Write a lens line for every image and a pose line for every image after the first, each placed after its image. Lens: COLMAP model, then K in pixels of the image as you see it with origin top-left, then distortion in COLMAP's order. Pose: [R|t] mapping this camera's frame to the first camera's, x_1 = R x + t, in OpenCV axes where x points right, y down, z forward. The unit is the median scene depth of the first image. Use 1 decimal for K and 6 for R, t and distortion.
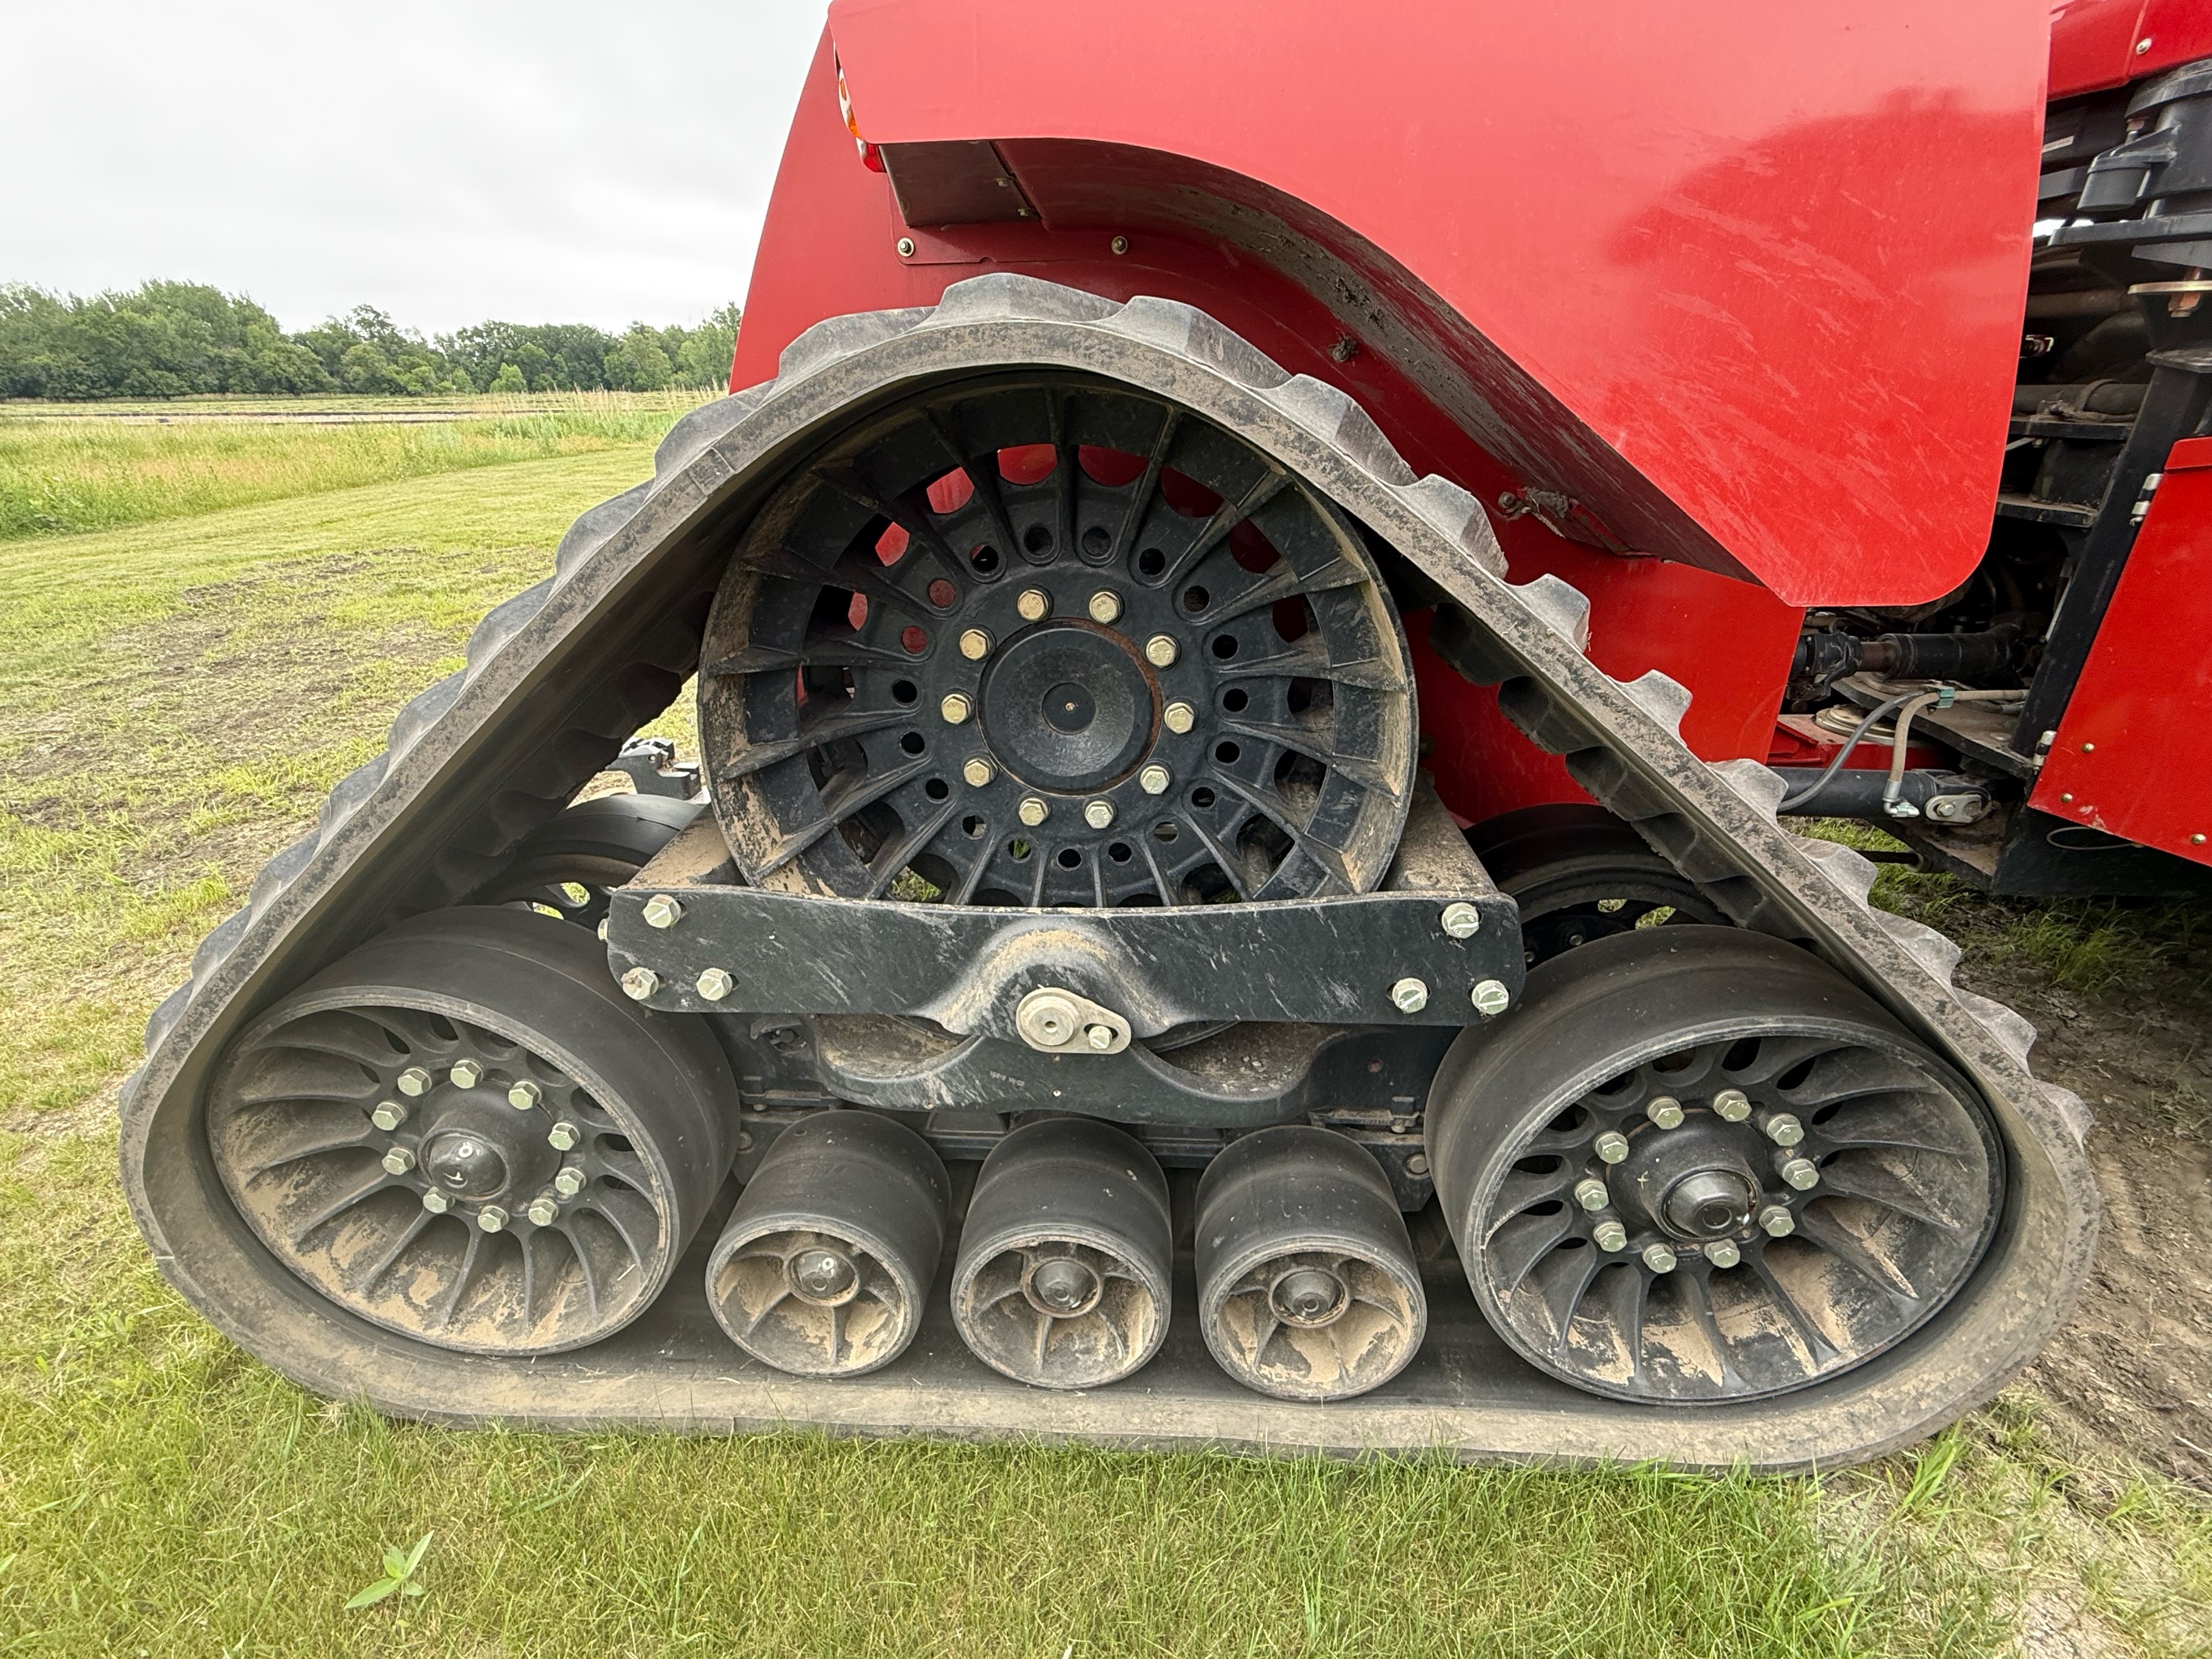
lens RADIAL K [[989.5, 0, 1100.4], [0, 989.5, 829.9], [0, 0, 1]] dist [-0.003704, 0.000251]
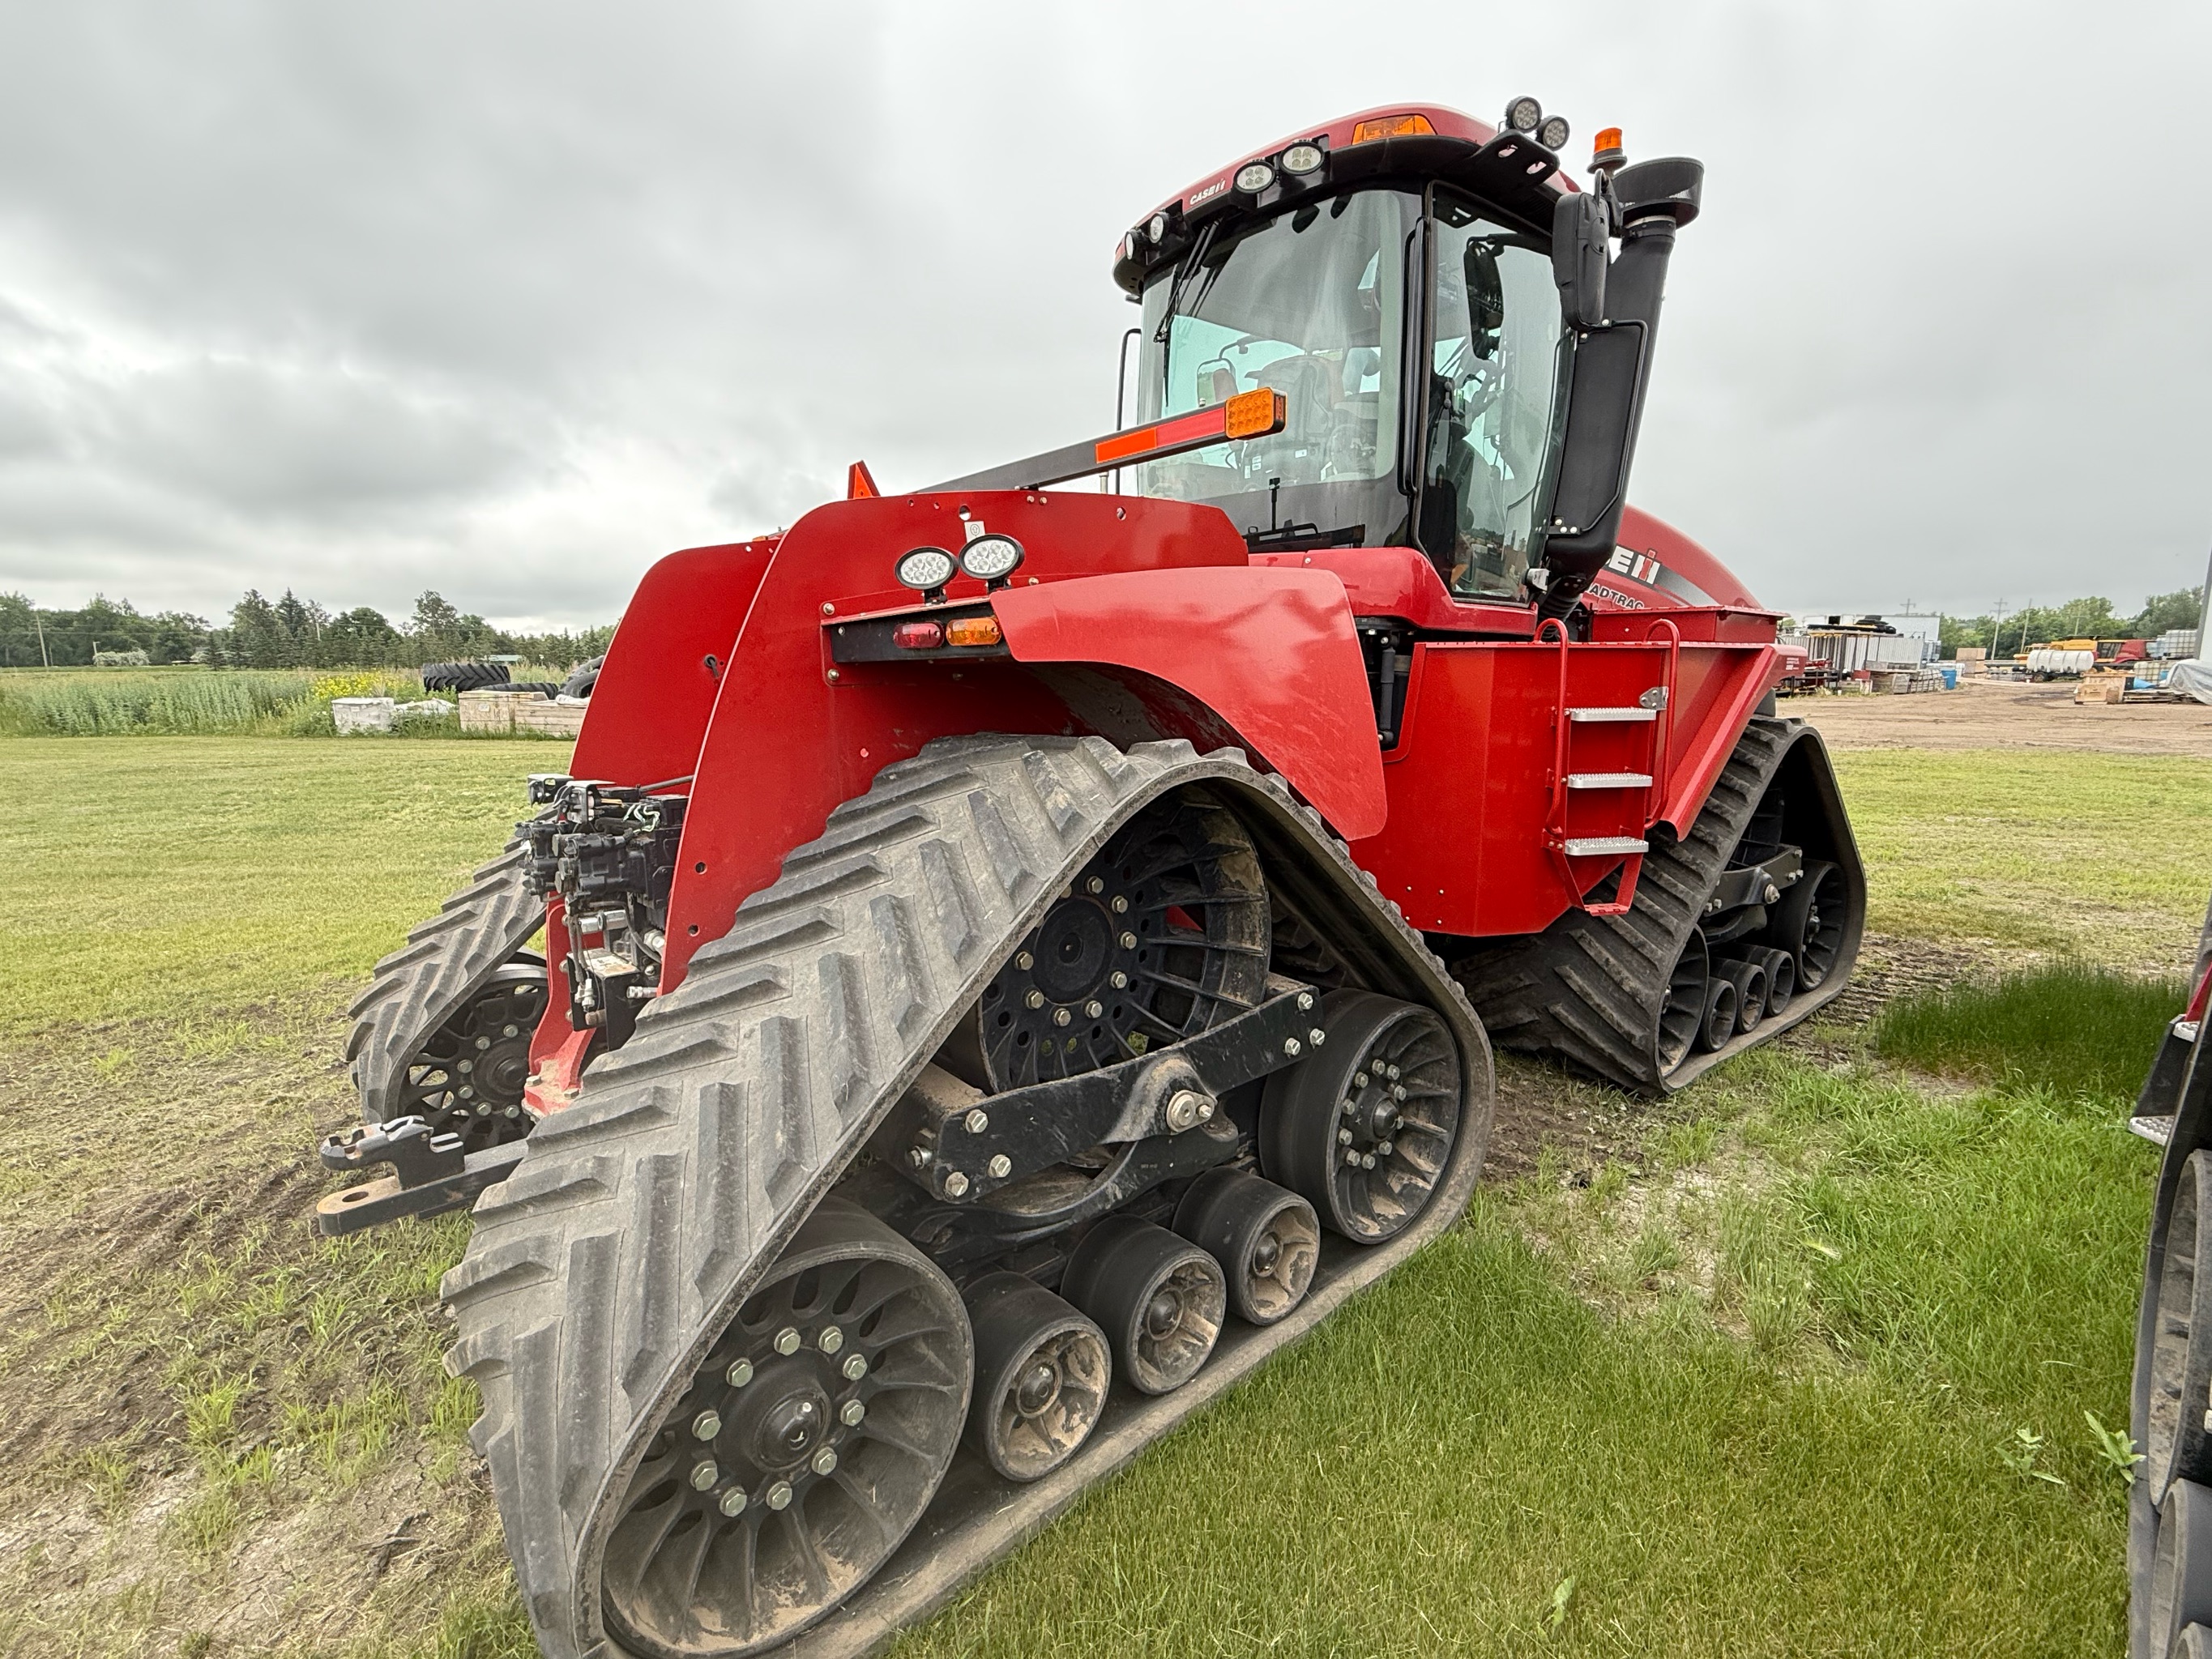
lens RADIAL K [[989.5, 0, 1100.4], [0, 989.5, 829.9], [0, 0, 1]] dist [-0.003704, 0.000251]
pose [[0.713021, -0.100111, 0.693959, -1.209538], [0.281167, 0.947513, -0.152201, -0.049297], [-0.642298, 0.303641, 0.703744, -0.268856]]
